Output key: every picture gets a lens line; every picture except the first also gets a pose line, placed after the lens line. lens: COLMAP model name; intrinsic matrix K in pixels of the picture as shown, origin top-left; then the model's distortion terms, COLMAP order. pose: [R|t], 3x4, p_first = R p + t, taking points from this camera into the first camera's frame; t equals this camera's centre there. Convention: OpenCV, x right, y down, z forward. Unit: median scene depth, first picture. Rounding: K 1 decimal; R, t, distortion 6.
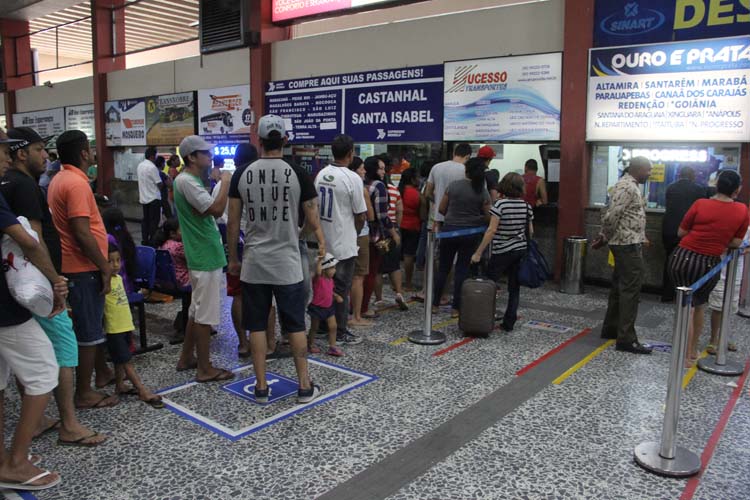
lens RADIAL K [[607.8, 0, 382.1], [0, 607.8, 248.2], [0, 0, 1]] dist [-0.160114, 0.125982]
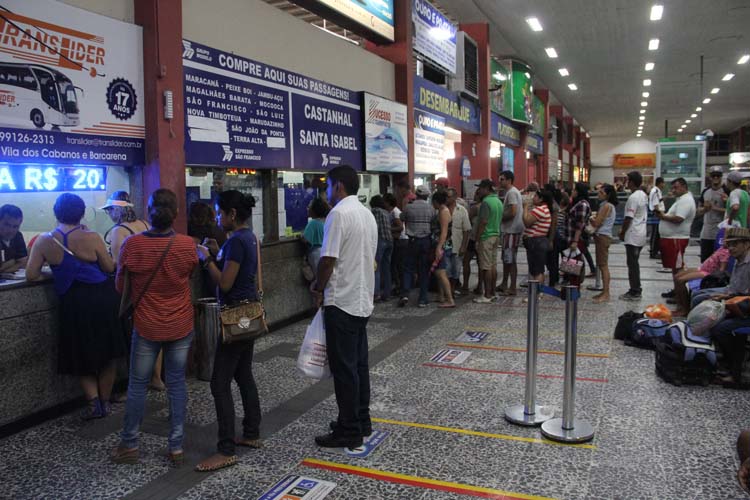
lens RADIAL K [[607.8, 0, 381.3], [0, 607.8, 236.6], [0, 0, 1]] dist [-0.160114, 0.125982]
pose [[-0.243957, -0.086567, 0.965915, -0.942654], [0.153795, 0.979950, 0.126668, -0.209778], [-0.957513, 0.179455, -0.225752, 1.317570]]
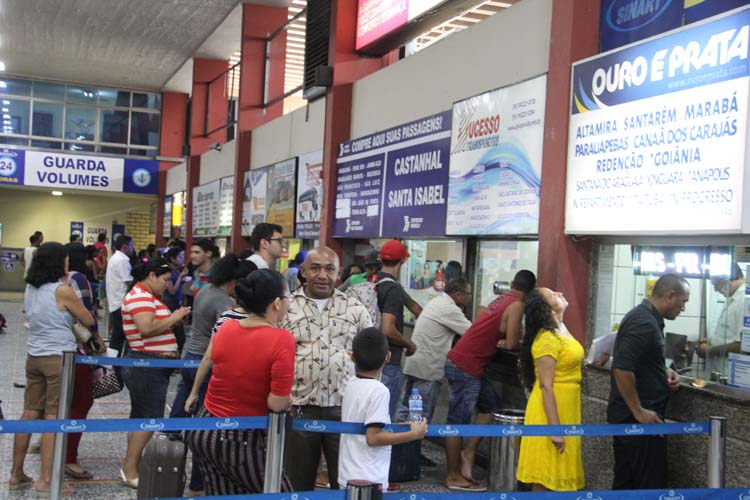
lens RADIAL K [[1095.6, 0, 374.2], [0, 1095.6, 249.9], [0, 0, 1]] dist [0.159924, 0.000000]
pose [[0.814101, 0.027824, -0.580056, 0.720379], [-0.126780, 0.983273, -0.130768, -0.015768], [0.566715, 0.179998, 0.804012, 0.108233]]
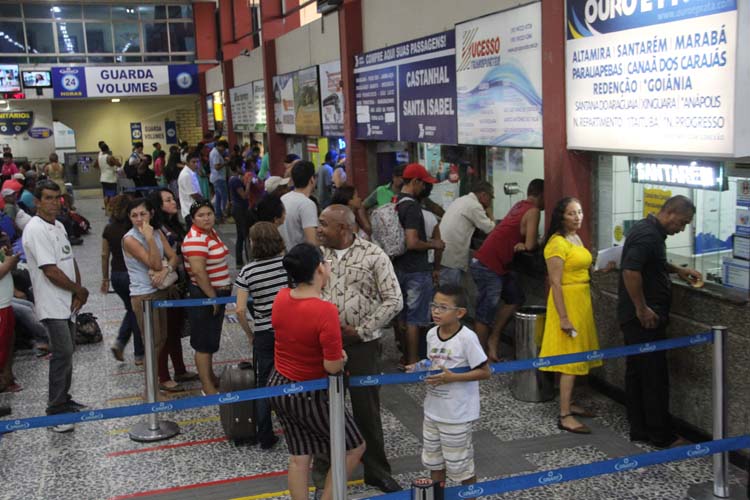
lens RADIAL K [[920.1, 0, 368.2], [0, 920.1, 250.6], [0, 0, 1]] dist [0.074002, 0.000000]
pose [[0.801951, 0.043548, -0.595800, 0.686580], [-0.035504, 0.999051, 0.025233, -0.088821], [0.596333, 0.000917, 0.802737, 0.129474]]
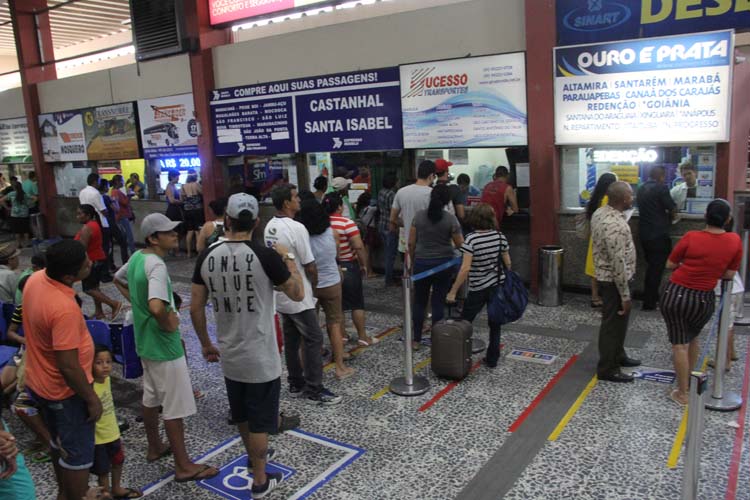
lens RADIAL K [[607.8, 0, 376.8], [0, 607.8, 251.6], [0, 0, 1]] dist [-0.160114, 0.125982]
pose [[0.995060, -0.081051, 0.057320, -0.009463], [0.077546, 0.995124, 0.060946, -0.084386], [-0.061980, -0.056200, 0.996494, 0.051101]]
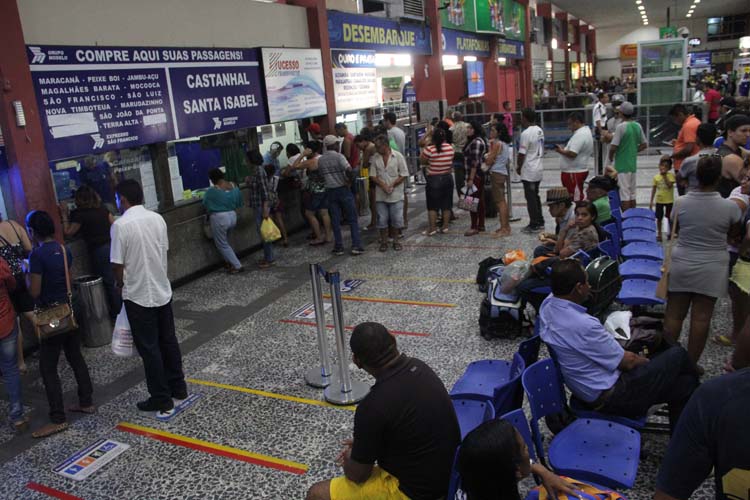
lens RADIAL K [[607.8, 0, 369.7], [0, 607.8, 234.2], [0, 0, 1]] dist [-0.160114, 0.125982]
pose [[-0.195817, -0.222287, 0.955115, -1.037172], [0.228276, 0.936882, 0.264845, -0.253602], [-0.953701, 0.269891, -0.132714, 1.108401]]
